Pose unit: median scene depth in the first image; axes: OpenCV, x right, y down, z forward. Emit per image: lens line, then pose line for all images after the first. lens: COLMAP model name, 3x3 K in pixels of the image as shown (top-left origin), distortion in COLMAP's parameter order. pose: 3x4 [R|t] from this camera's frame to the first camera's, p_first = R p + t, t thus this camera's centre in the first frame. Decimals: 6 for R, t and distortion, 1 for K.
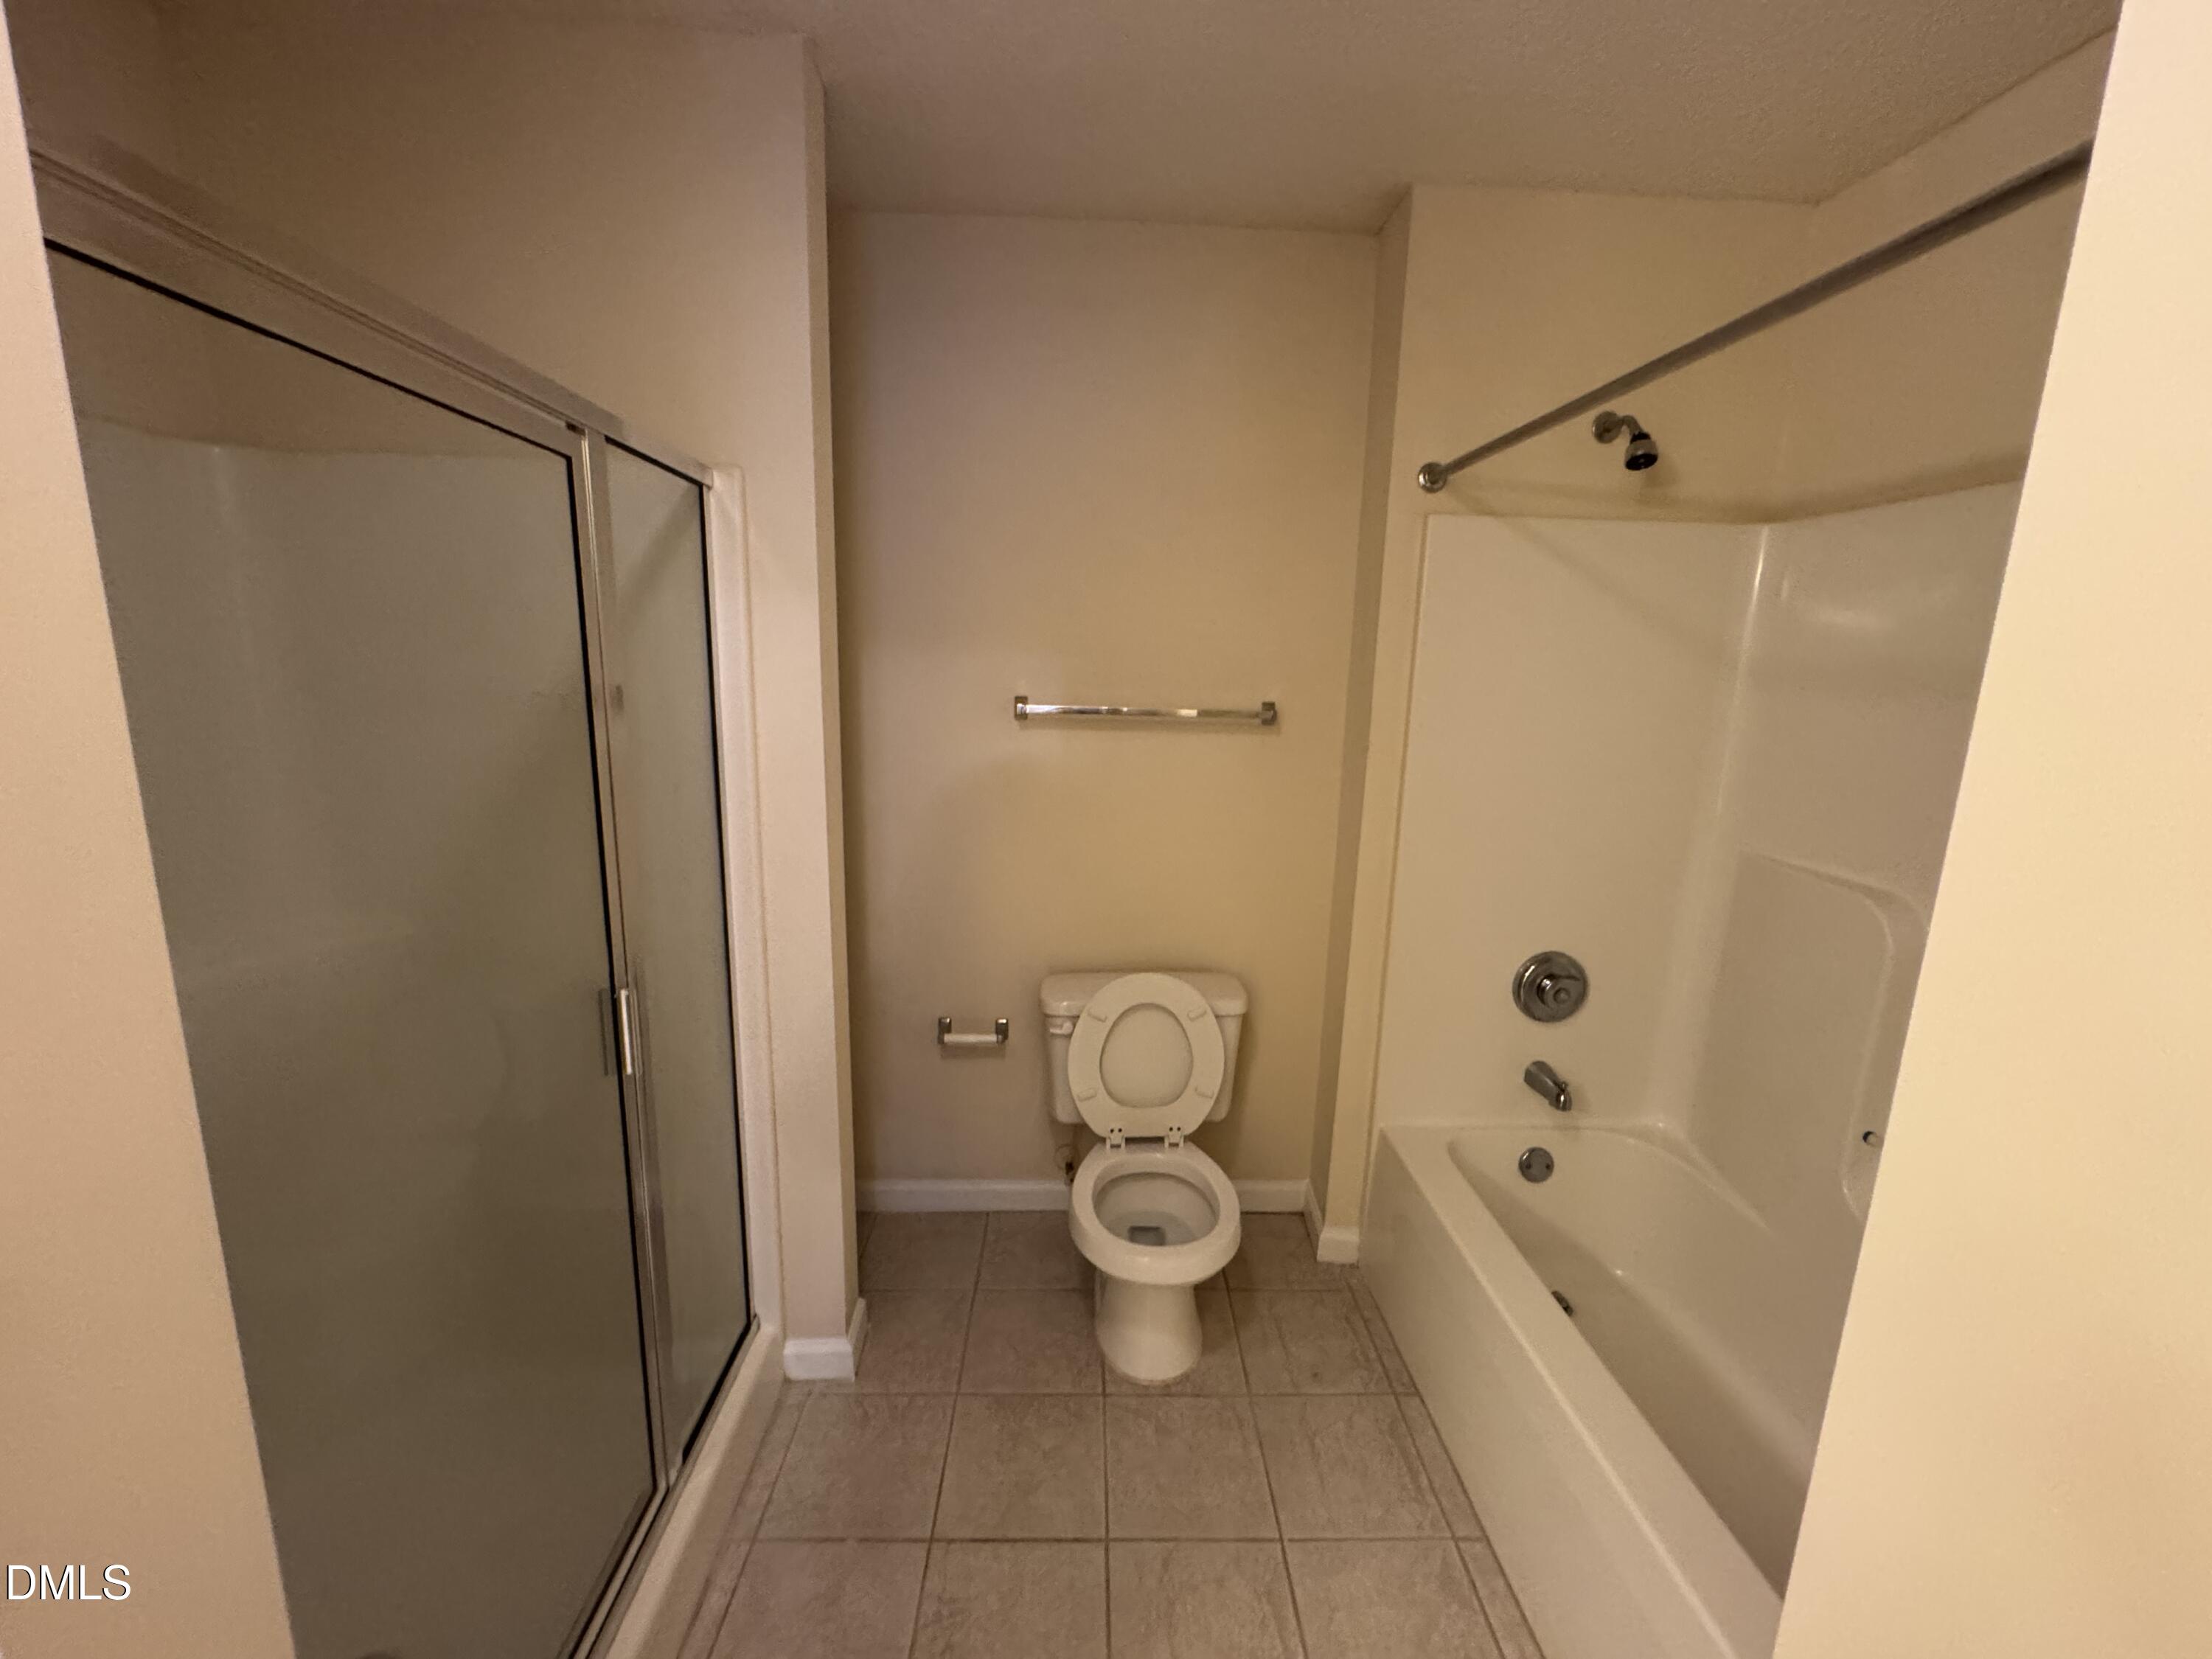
lens RADIAL K [[891.4, 0, 1106.0], [0, 891.4, 829.5], [0, 0, 1]] dist [-0.016662, -0.000056]
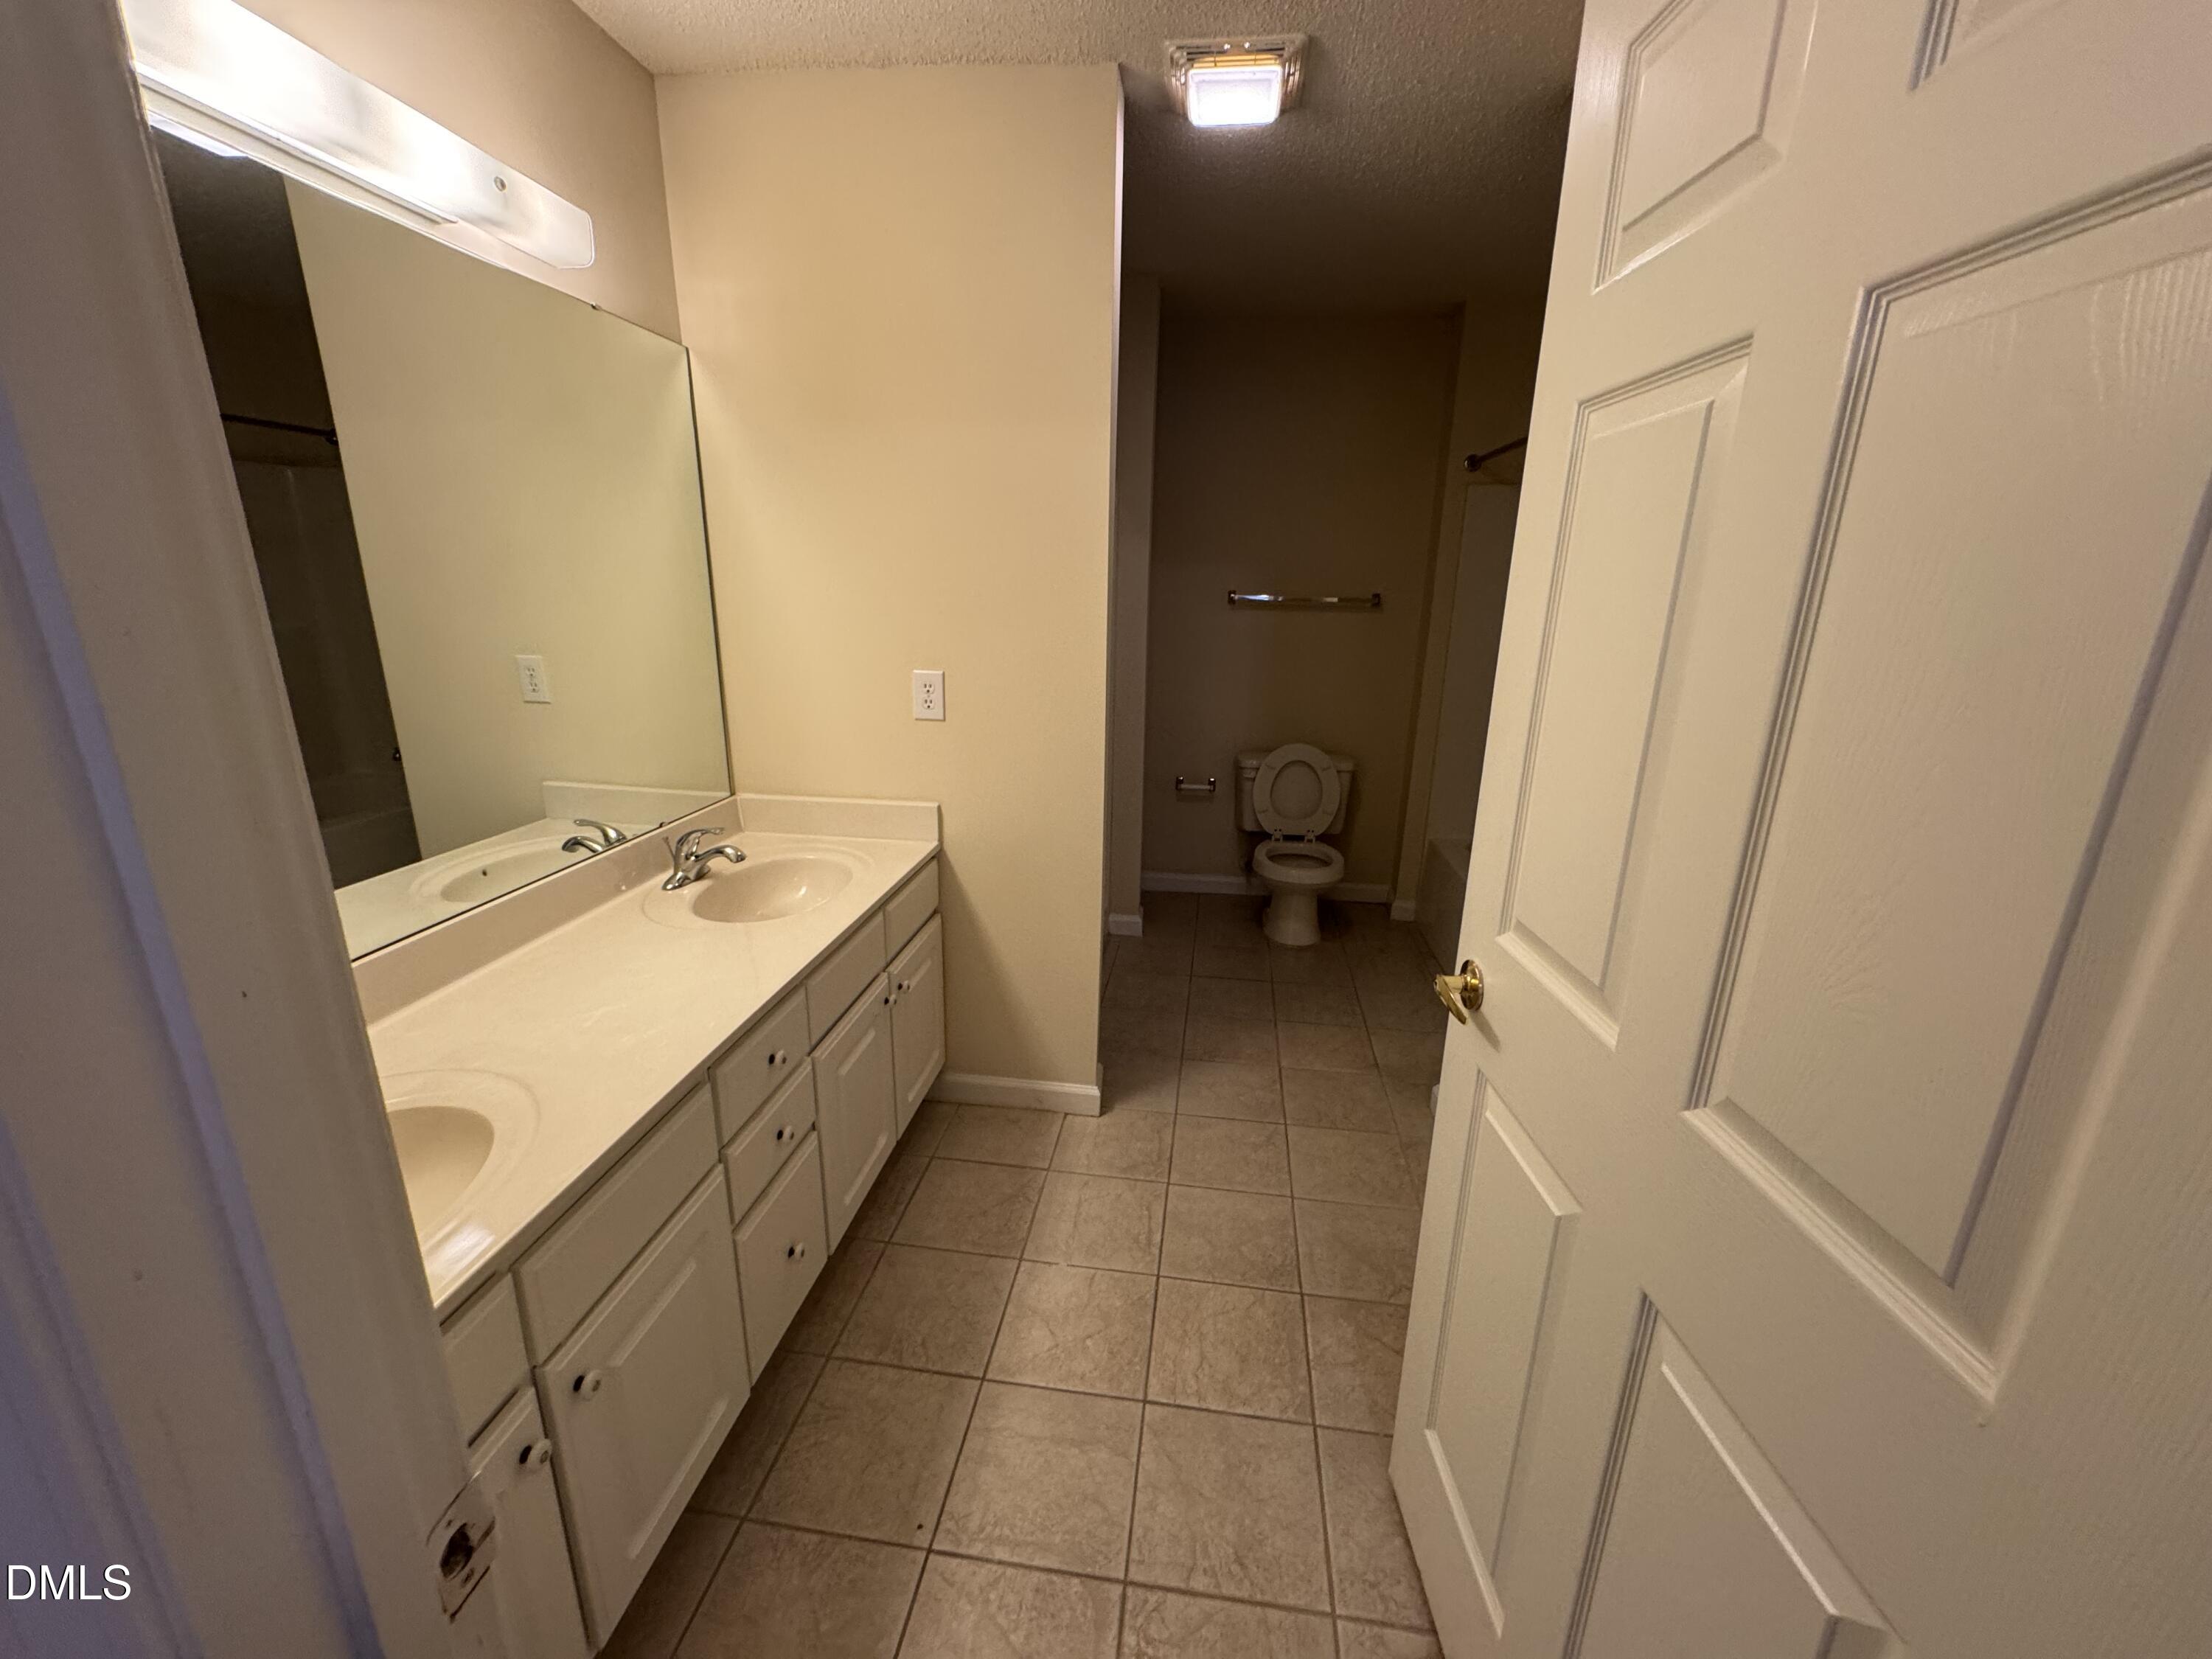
lens RADIAL K [[891.4, 0, 1106.0], [0, 891.4, 829.5], [0, 0, 1]] dist [-0.016662, -0.000056]
pose [[0.987069, 0.035127, -0.156398, -0.050168], [-0.016565, 0.992823, 0.118439, 0.120456], [0.159436, -0.114317, 0.980567, -0.840252]]
